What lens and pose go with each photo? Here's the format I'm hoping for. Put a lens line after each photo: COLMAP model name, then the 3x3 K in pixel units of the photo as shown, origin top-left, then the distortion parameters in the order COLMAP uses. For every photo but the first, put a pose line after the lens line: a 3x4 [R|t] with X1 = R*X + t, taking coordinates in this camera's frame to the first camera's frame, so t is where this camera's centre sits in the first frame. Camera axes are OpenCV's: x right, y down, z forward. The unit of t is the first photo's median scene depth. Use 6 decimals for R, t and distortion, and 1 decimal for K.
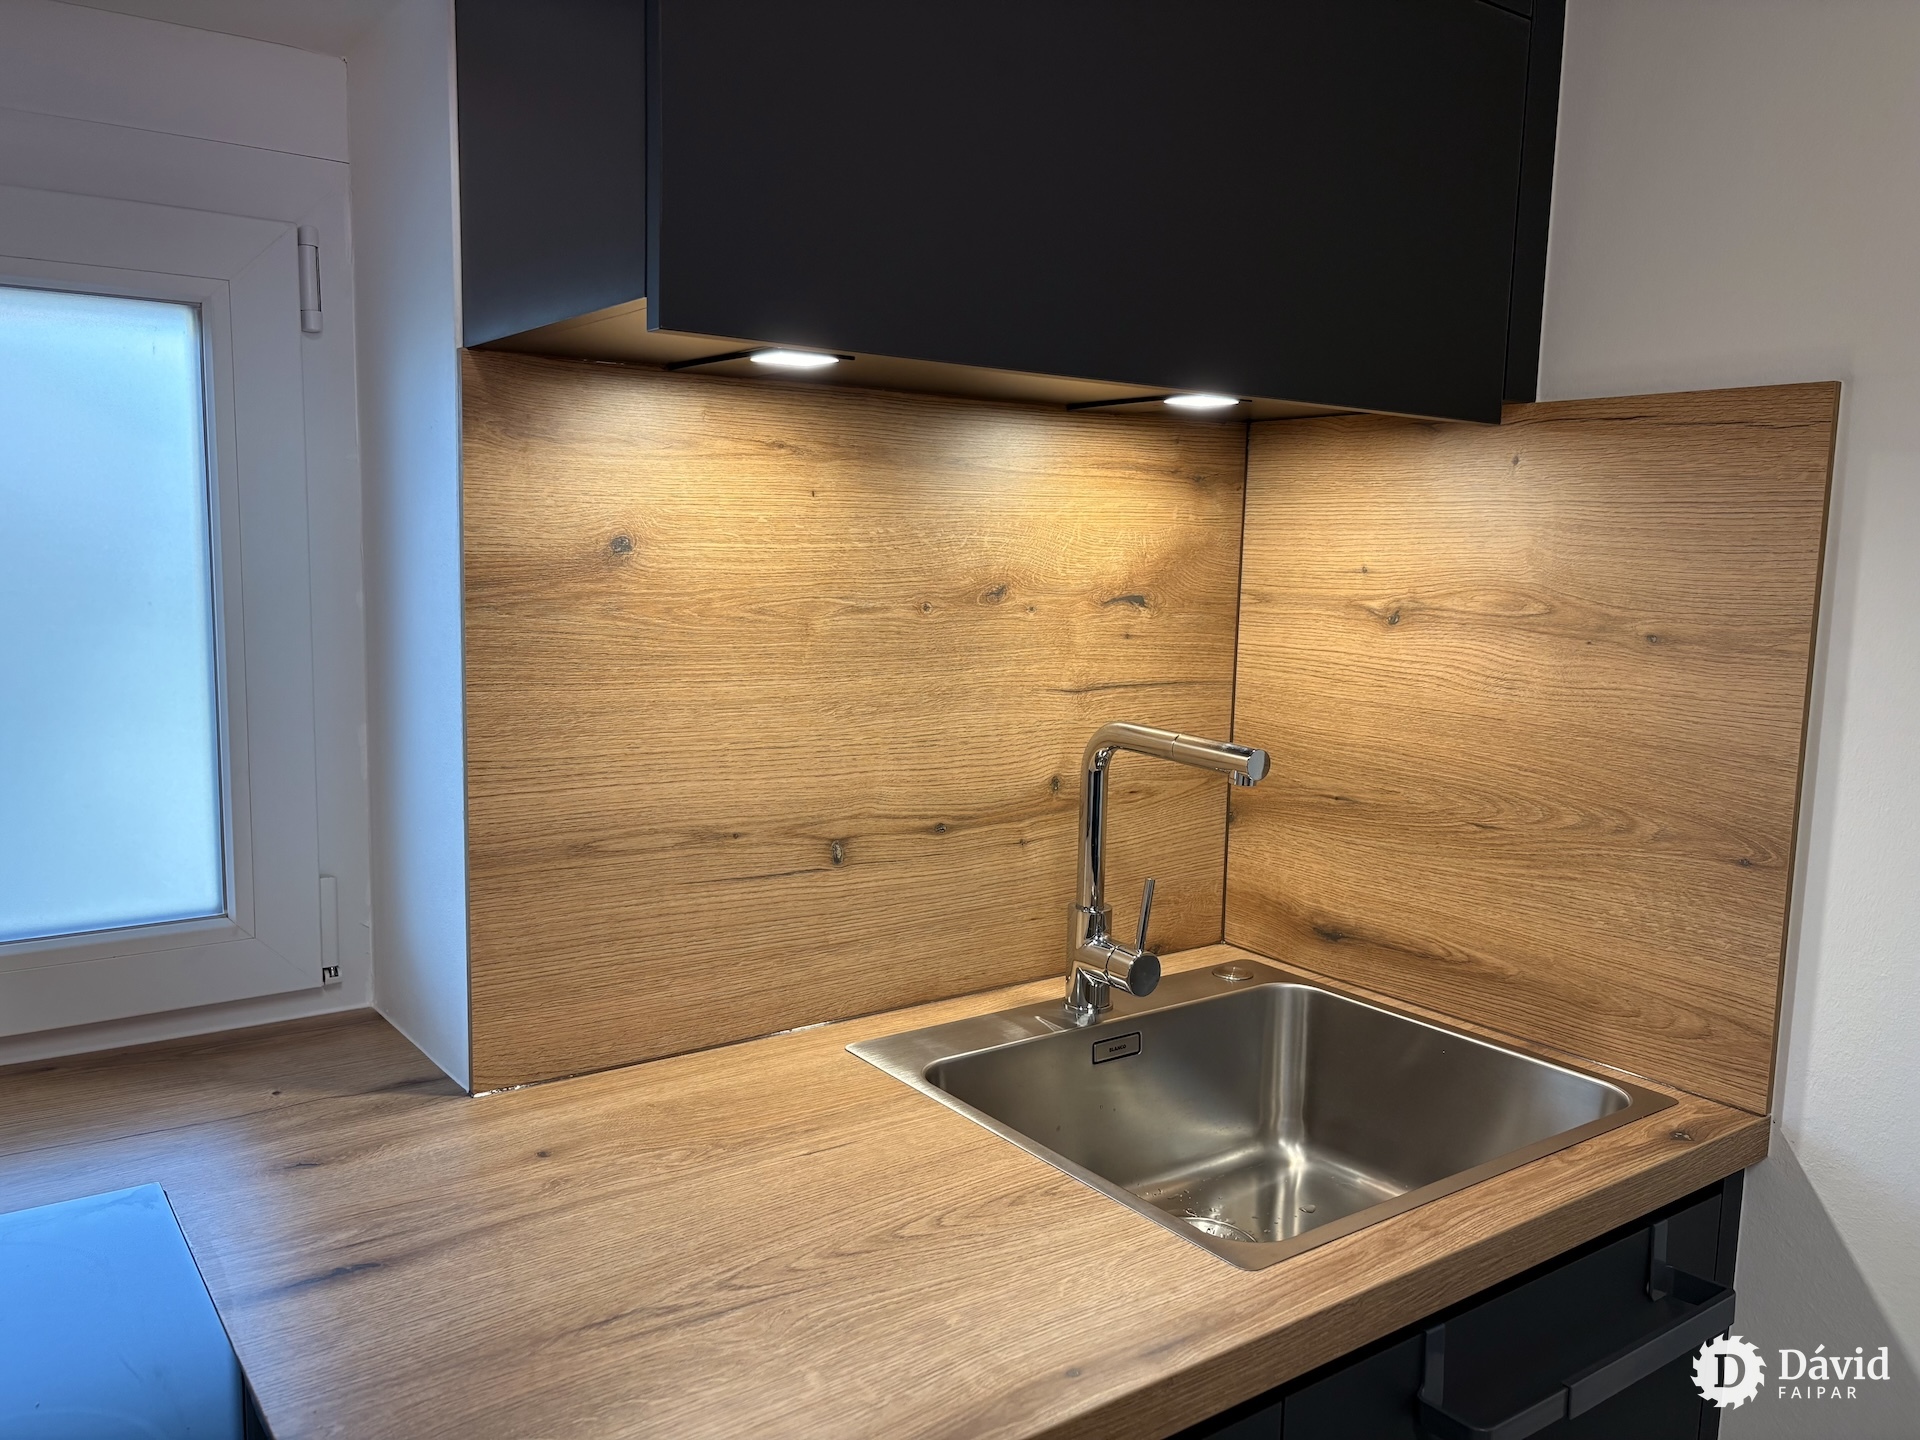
lens RADIAL K [[1462.5, 0, 979.7], [0, 1462.5, 725.5], [0, 0, 1]] dist [0.036973, -0.035841]
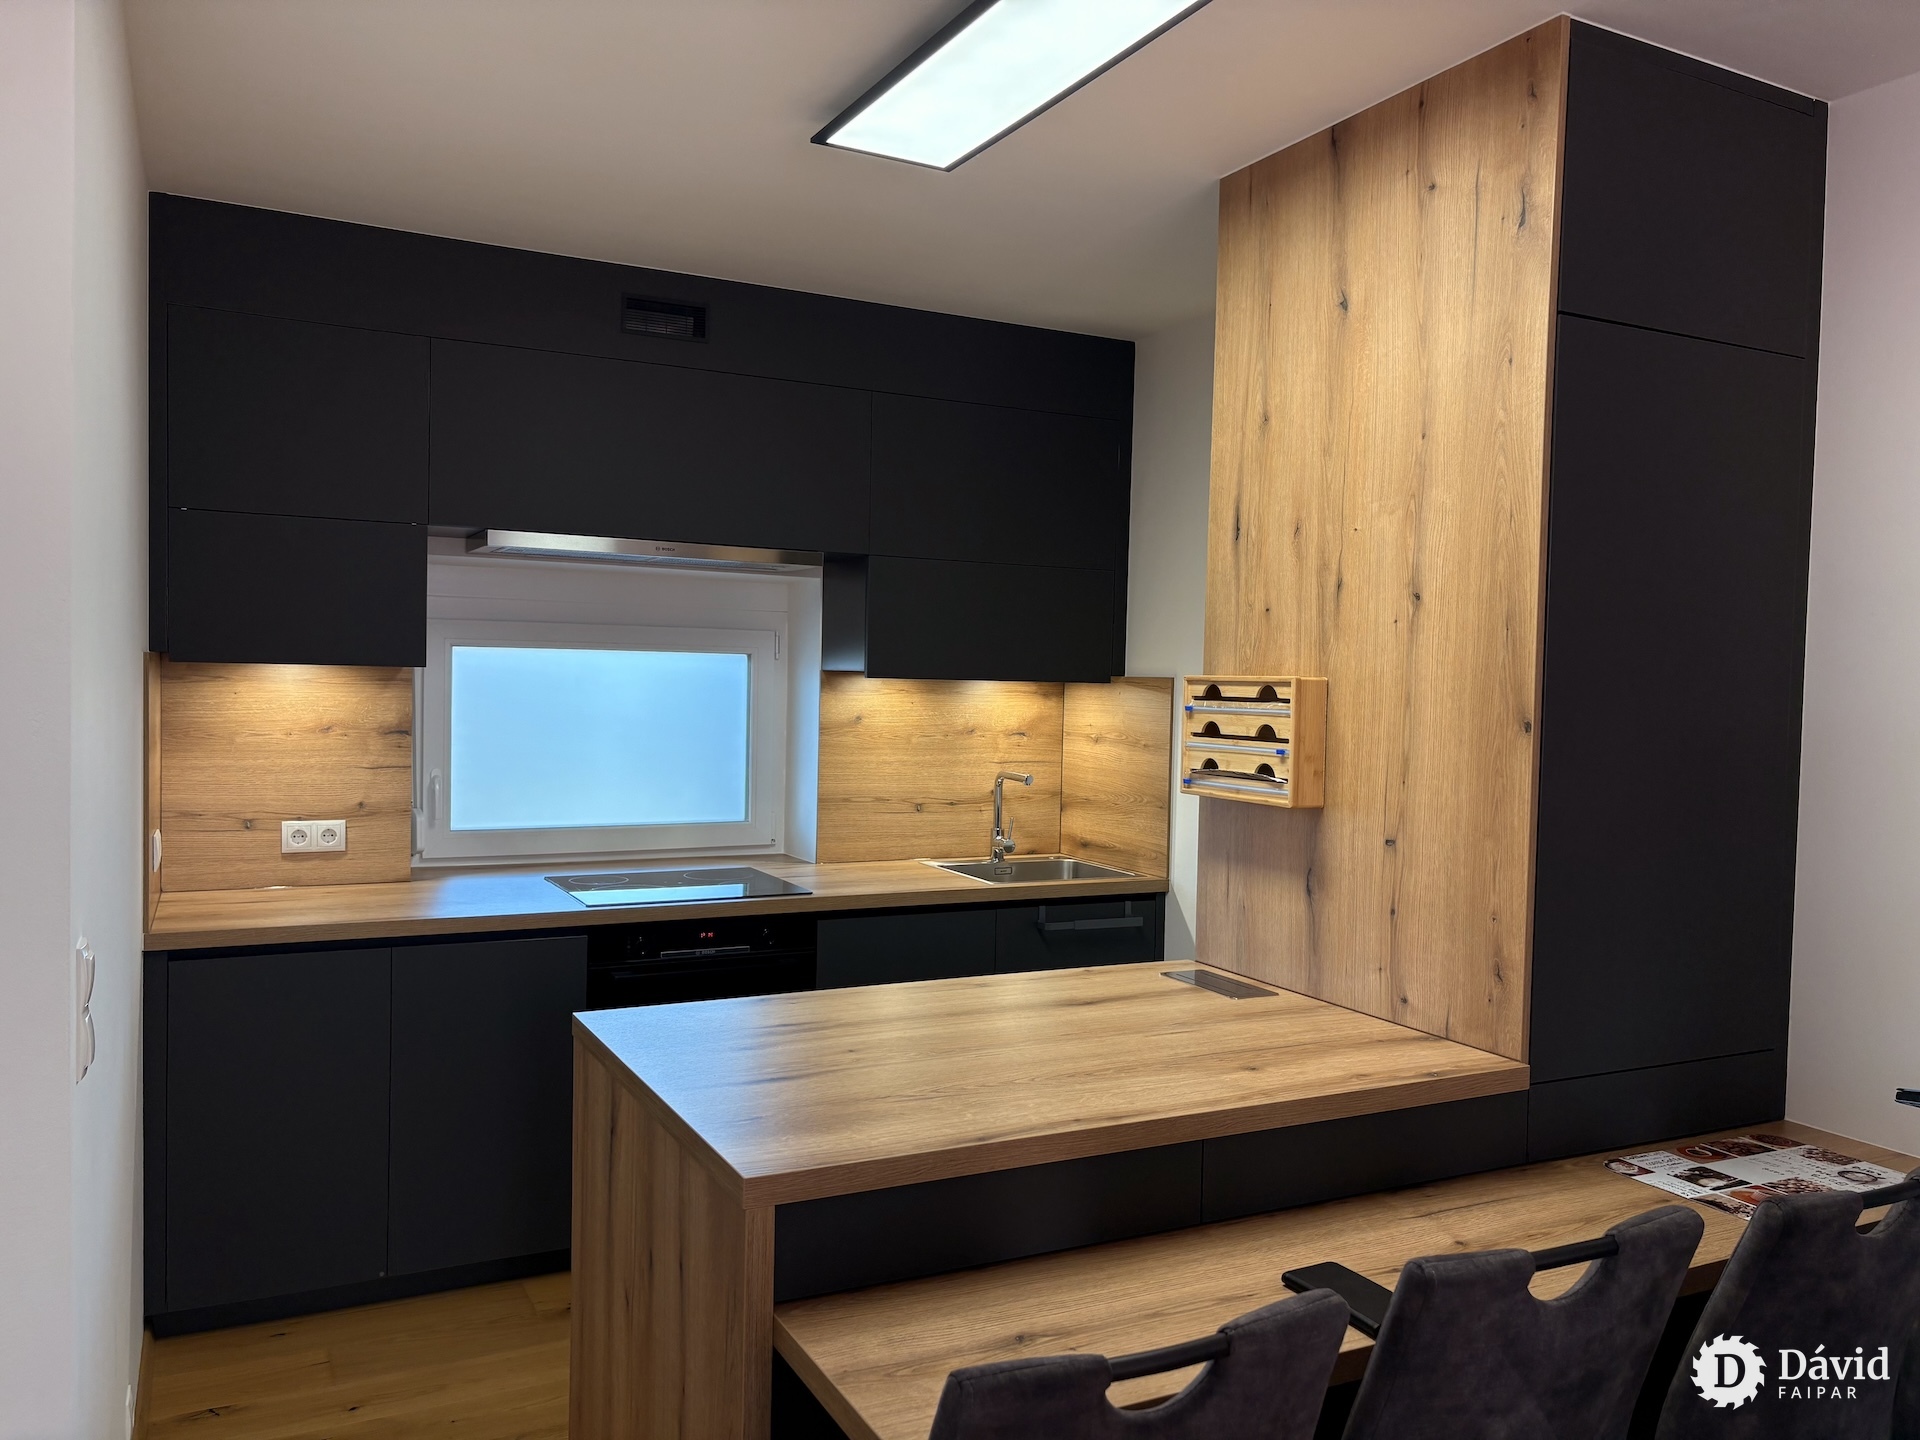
lens RADIAL K [[1462.5, 0, 959.4], [0, 1462.5, 726.6], [0, 0, 1]] dist [0.036973, -0.035841]
pose [[0.984126, 0.003978, -0.177429, 0.599360], [-0.020633, 0.995534, -0.092125, 0.211178], [0.176270, 0.094324, 0.979812, -2.331014]]
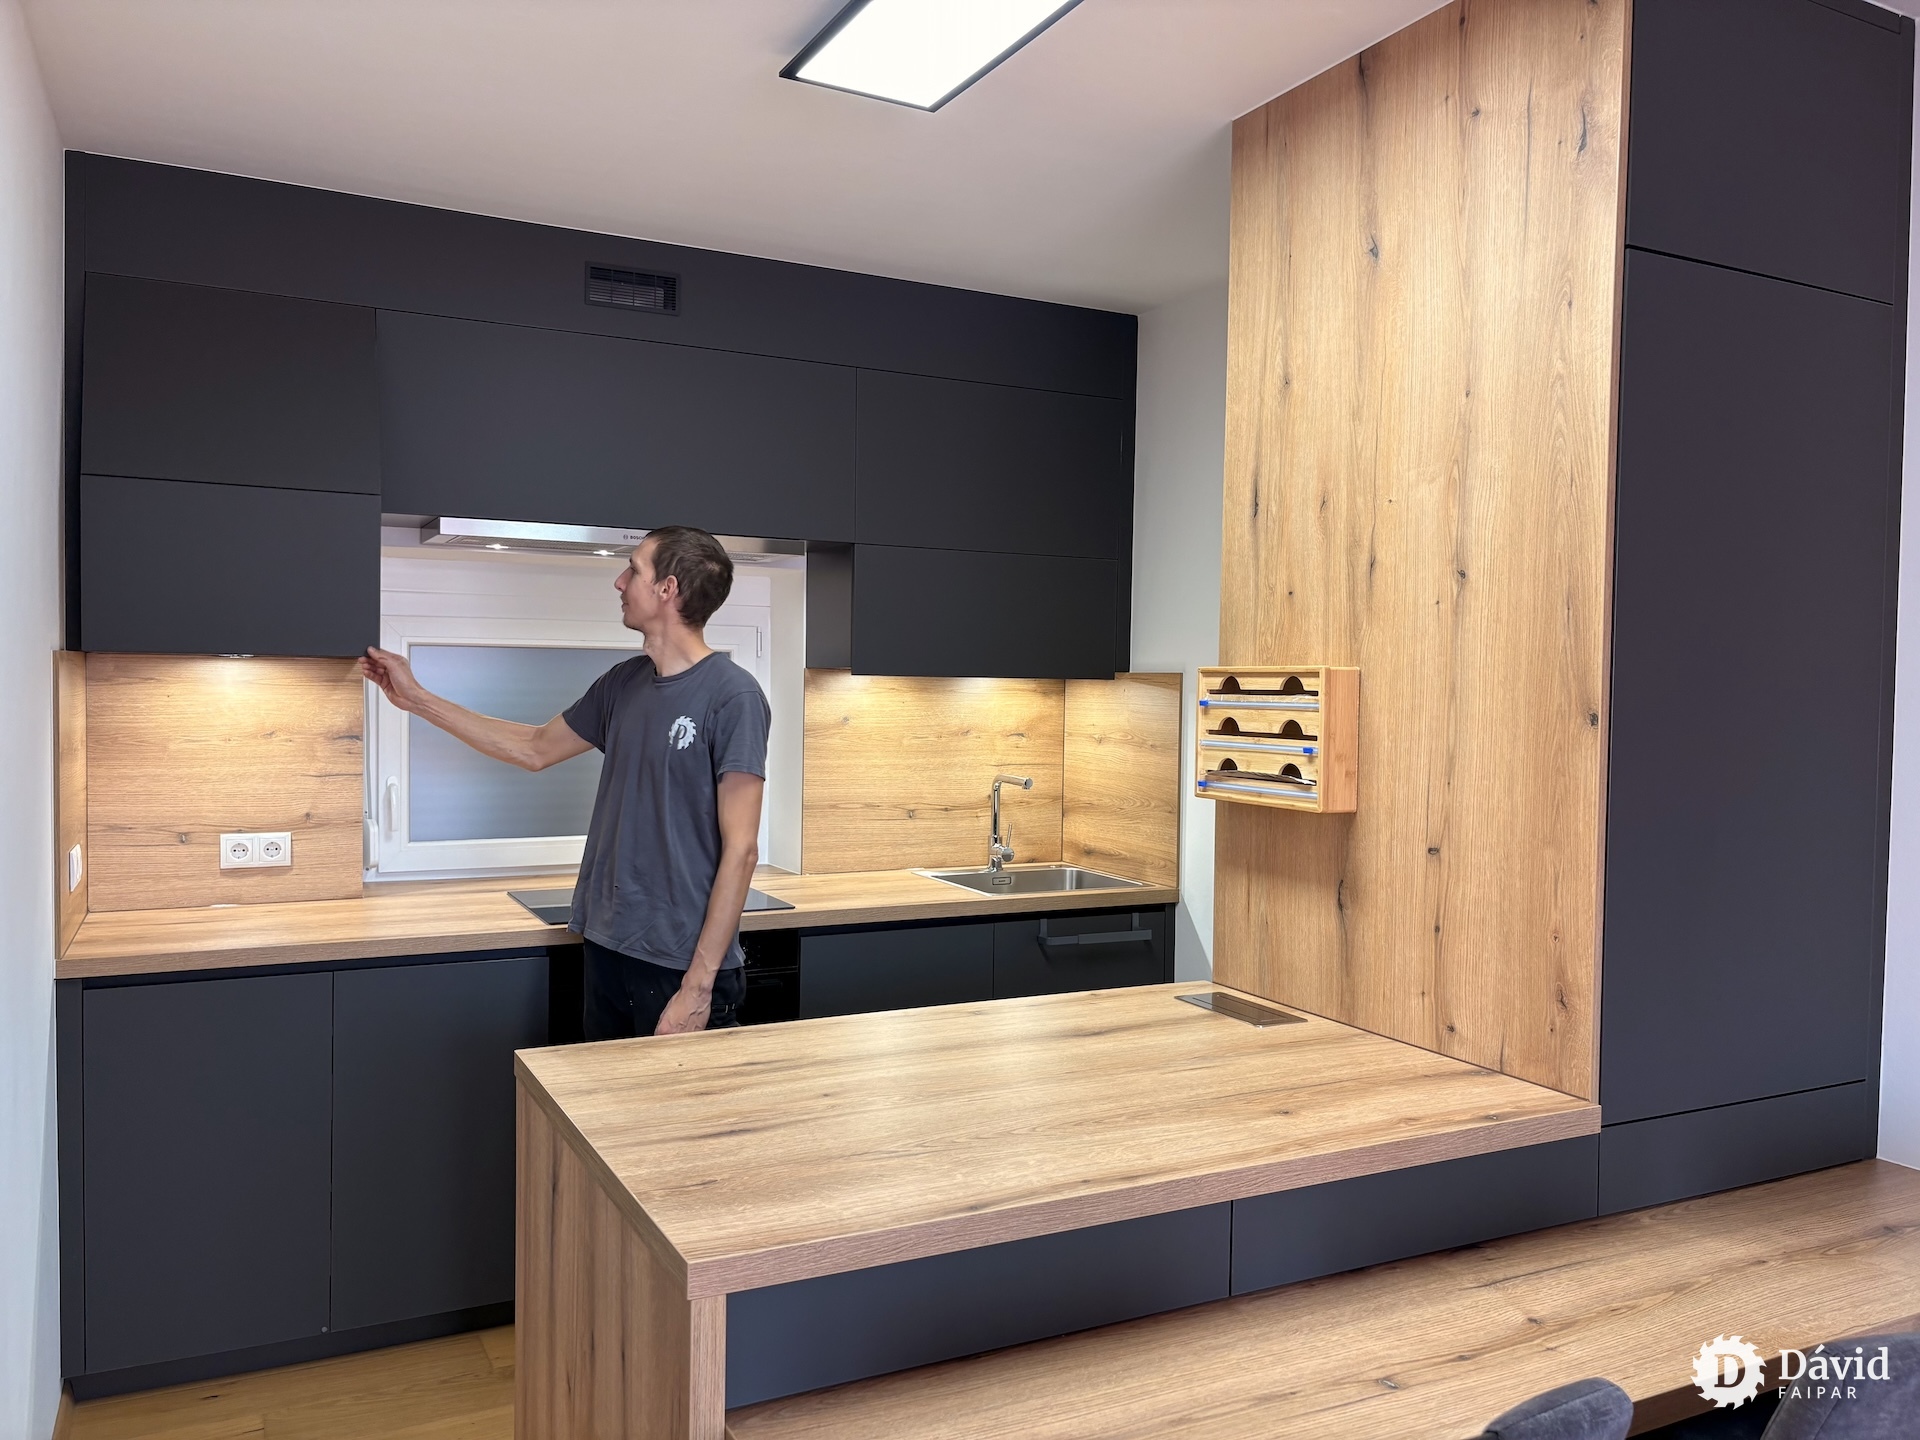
lens RADIAL K [[1462.5, 0, 952.7], [0, 1462.5, 721.7], [0, 0, 1]] dist [0.036973, -0.035841]
pose [[0.983268, -0.004540, -0.182106, 0.575124], [-0.013581, 0.995080, -0.098140, 0.198927], [0.181656, 0.098971, 0.978369, -2.123756]]
